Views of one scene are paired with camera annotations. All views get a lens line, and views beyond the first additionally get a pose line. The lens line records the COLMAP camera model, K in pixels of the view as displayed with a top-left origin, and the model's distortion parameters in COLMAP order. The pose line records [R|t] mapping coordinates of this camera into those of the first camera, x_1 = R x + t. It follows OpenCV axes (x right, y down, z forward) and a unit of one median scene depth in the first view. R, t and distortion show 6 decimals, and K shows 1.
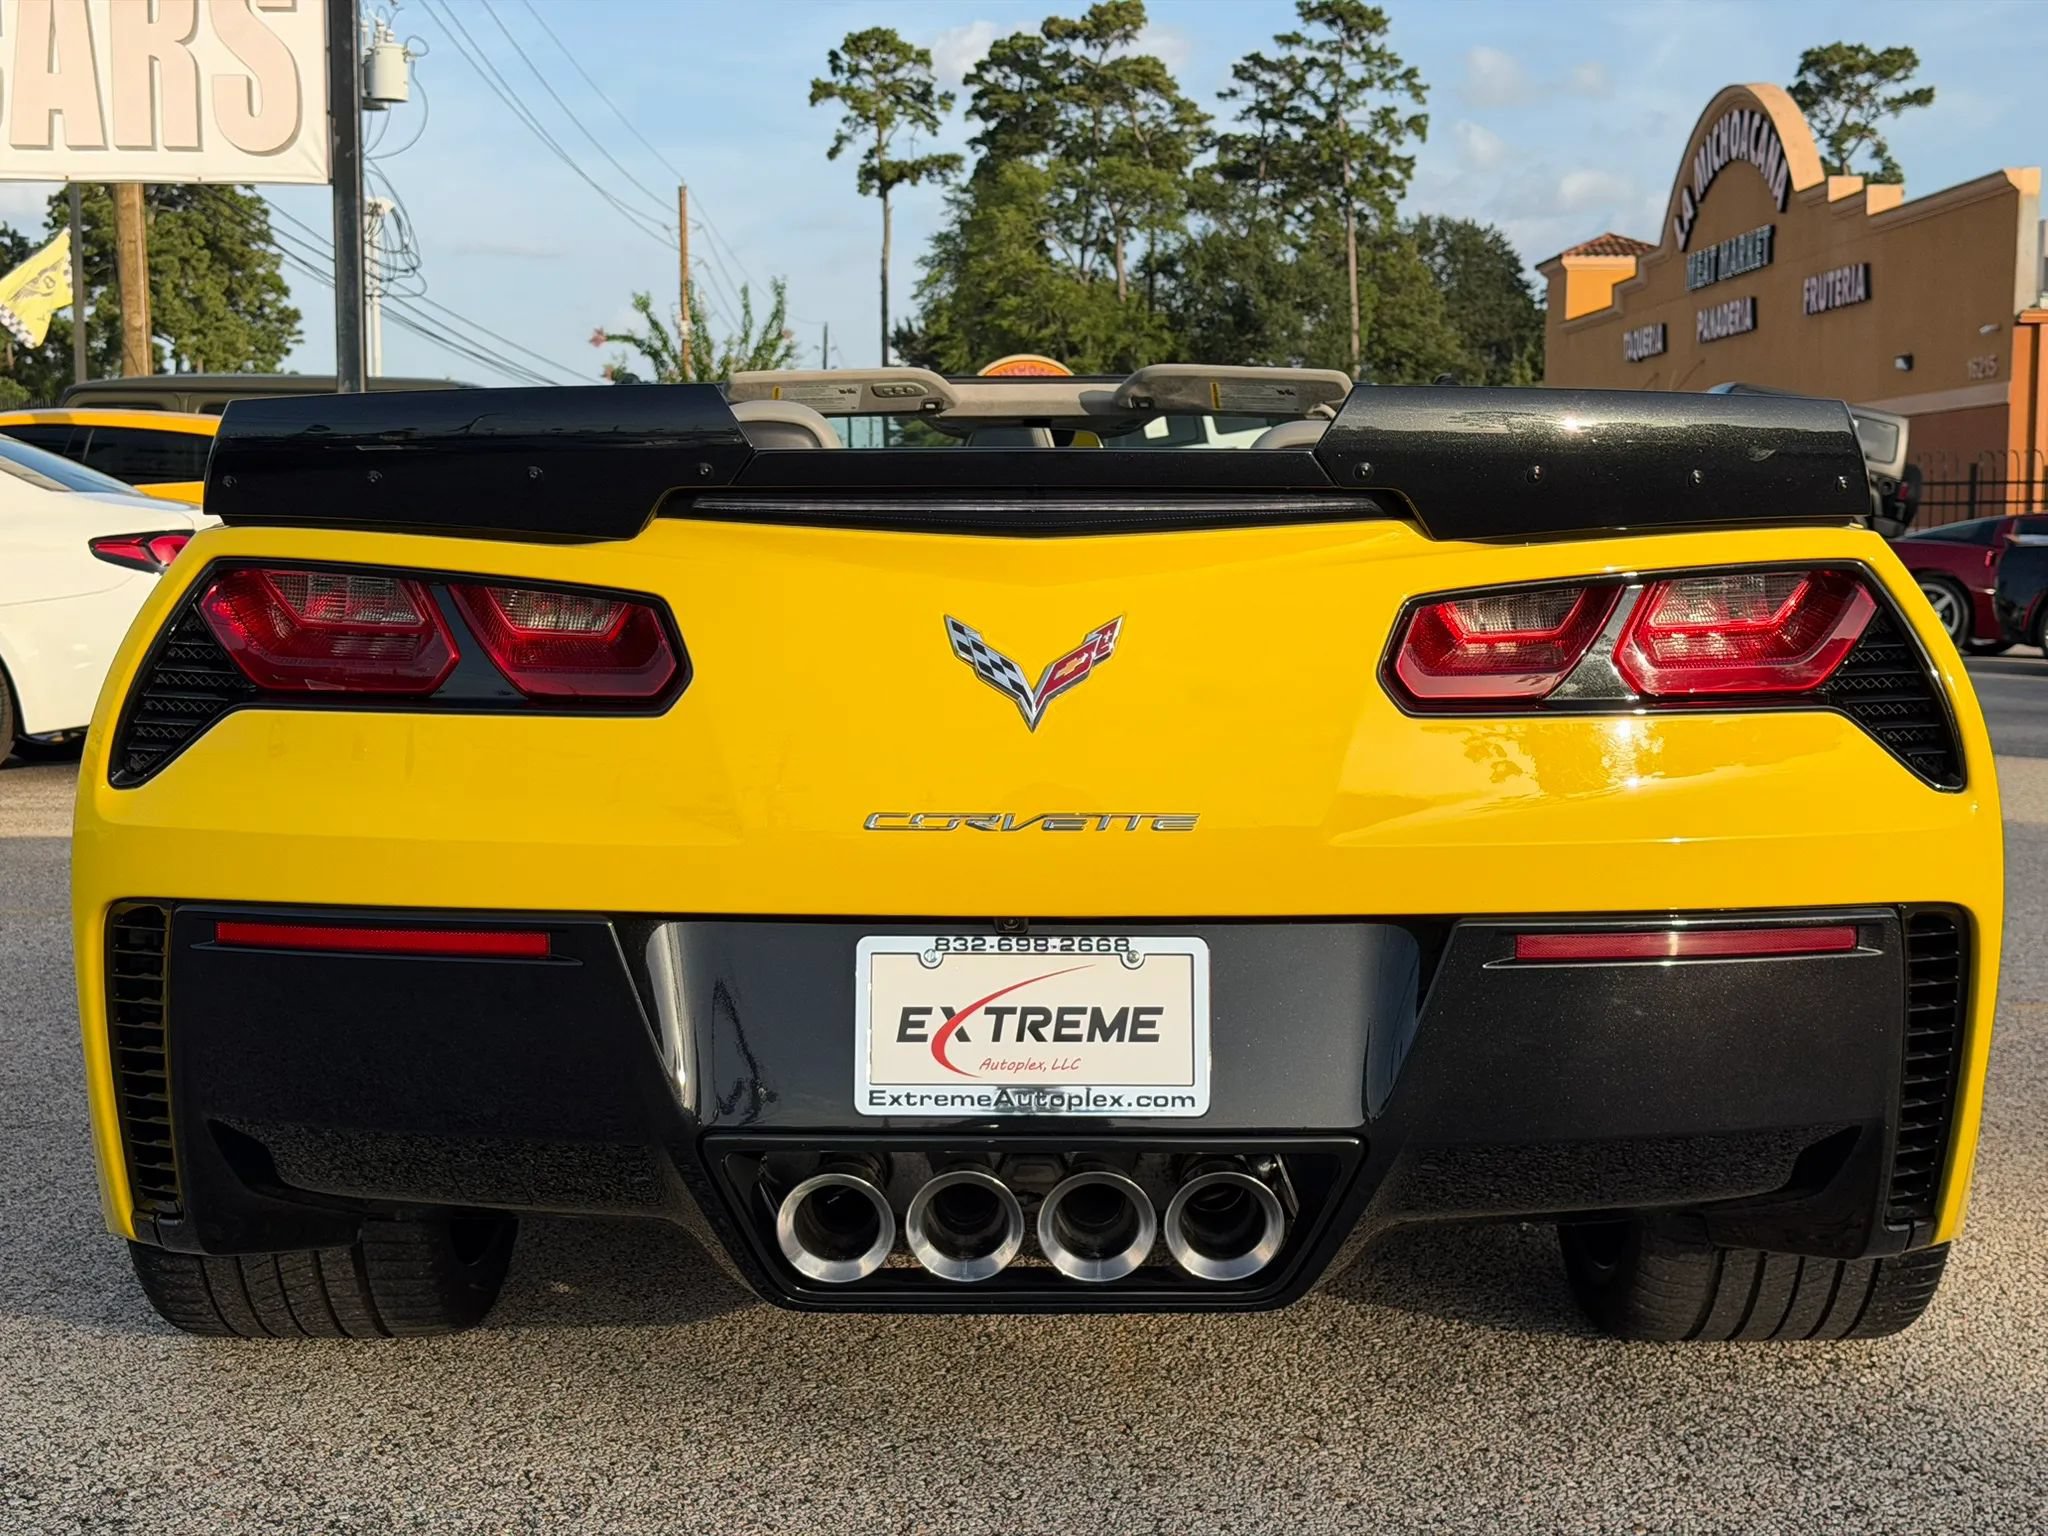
lens RADIAL K [[2911.5, 0, 1011.1], [0, 2911.5, 769.4], [0, 0, 1]] dist [0.177826, -0.314425]
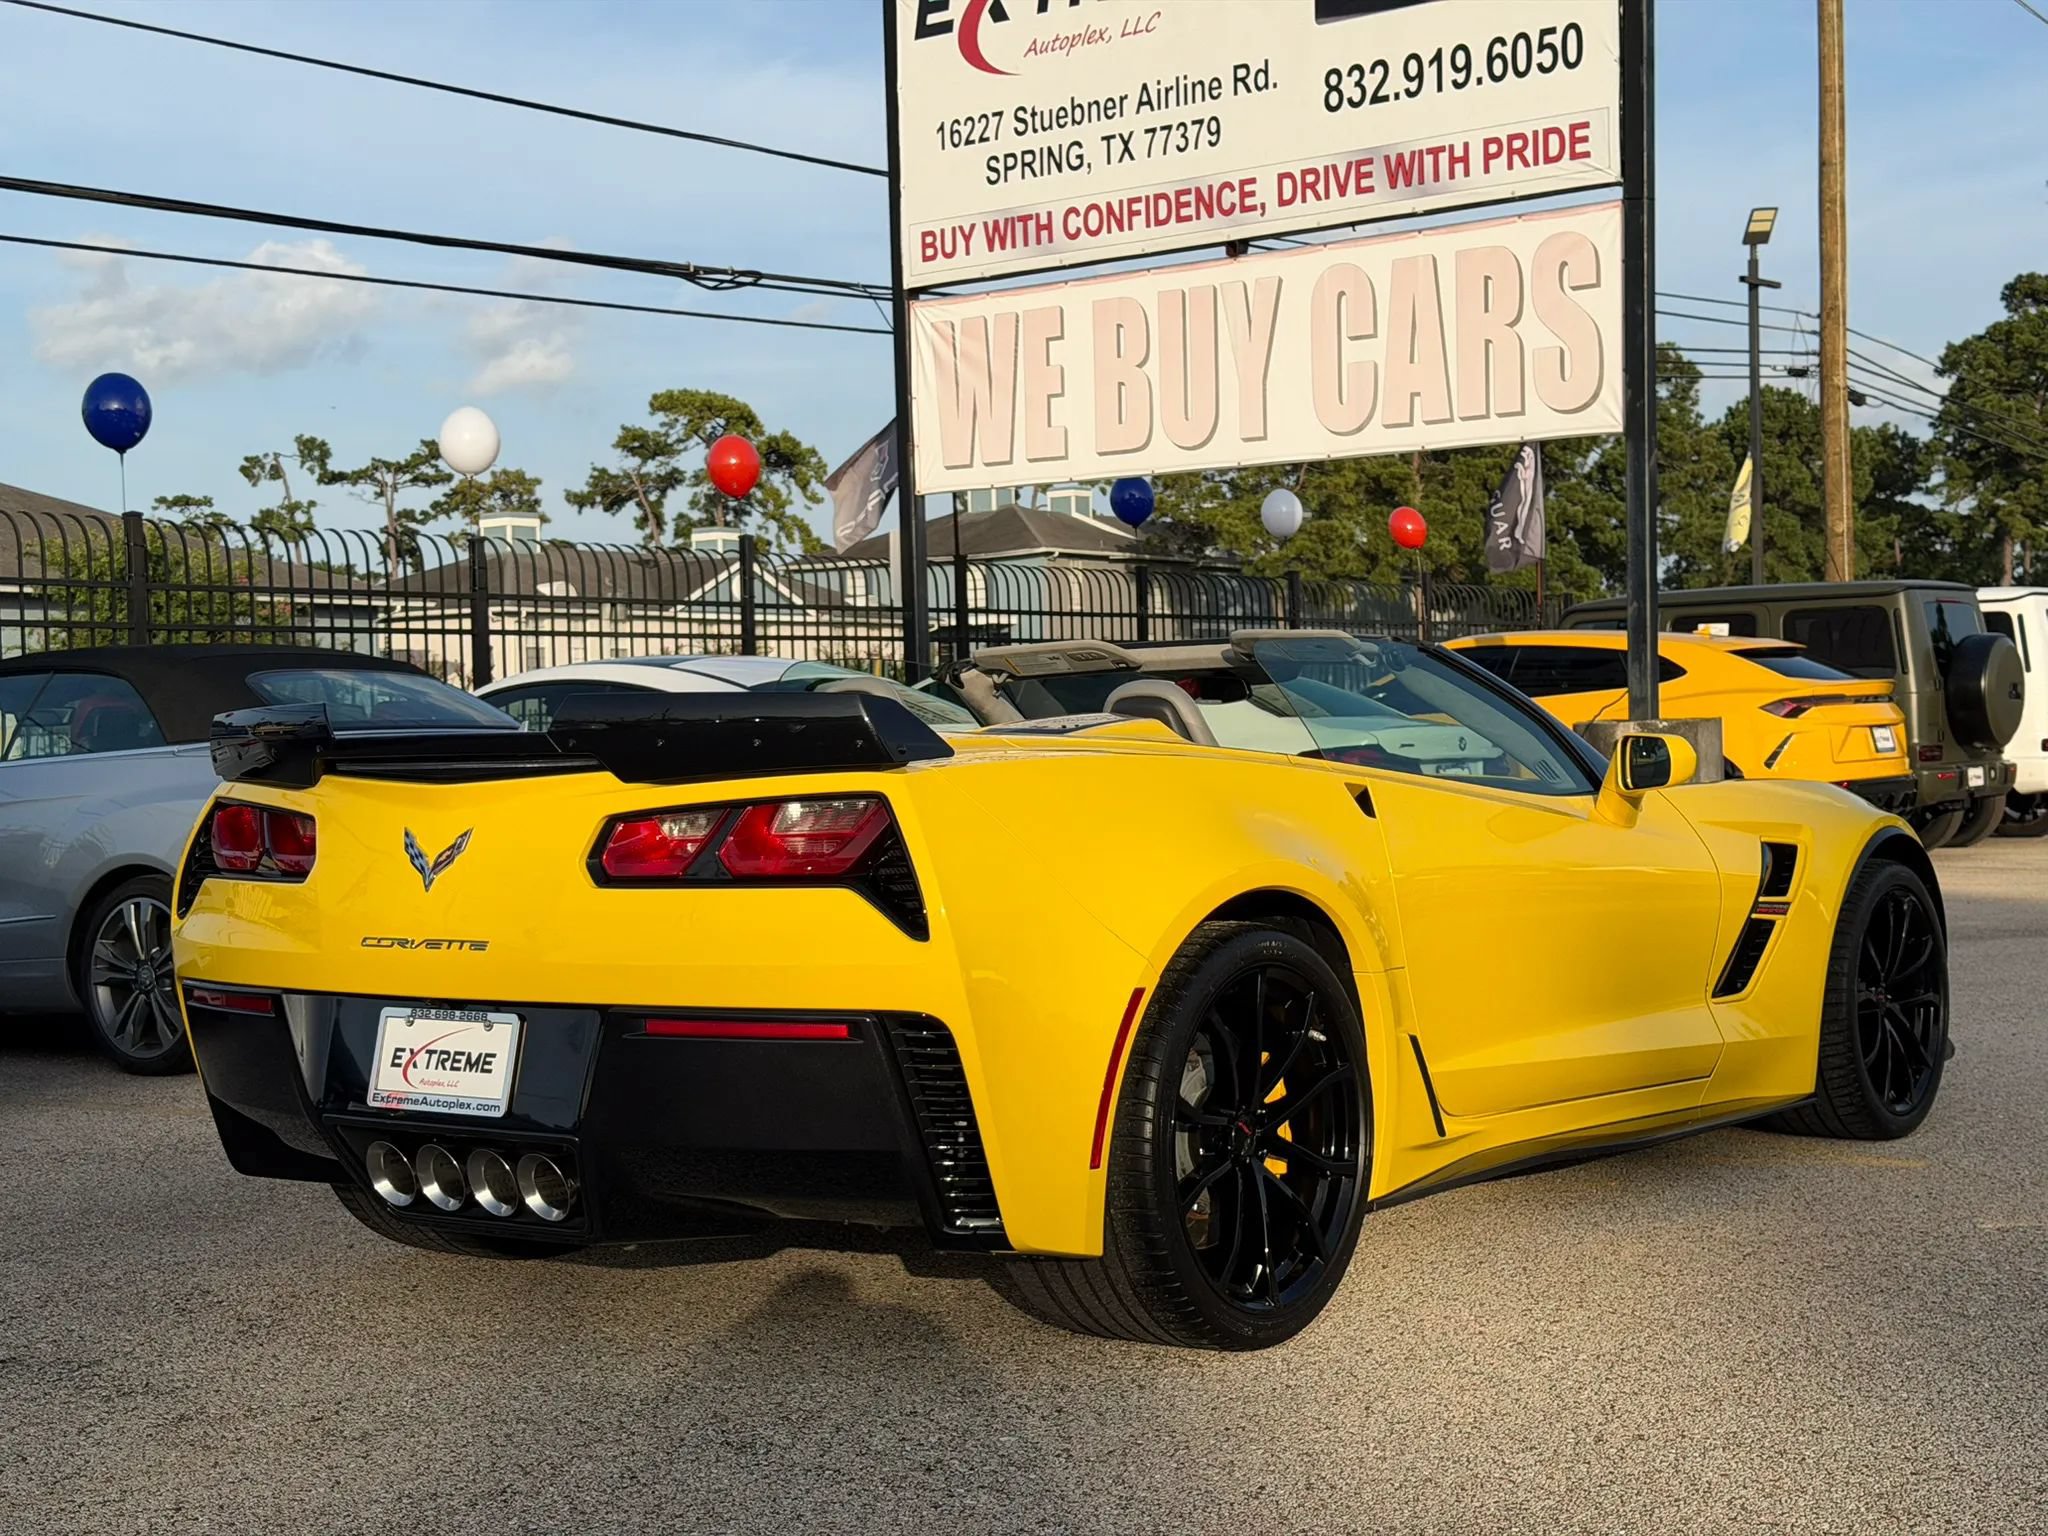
lens RADIAL K [[2915.8, 0, 1023.6], [0, 2915.8, 784.0], [0, 0, 1]] dist [0.157644, -0.166992]
pose [[0.798407, -0.009662, -0.602041, 1.349712], [-0.024956, 0.998481, -0.049121, -0.000438], [0.601601, 0.054243, 0.796953, -0.206994]]
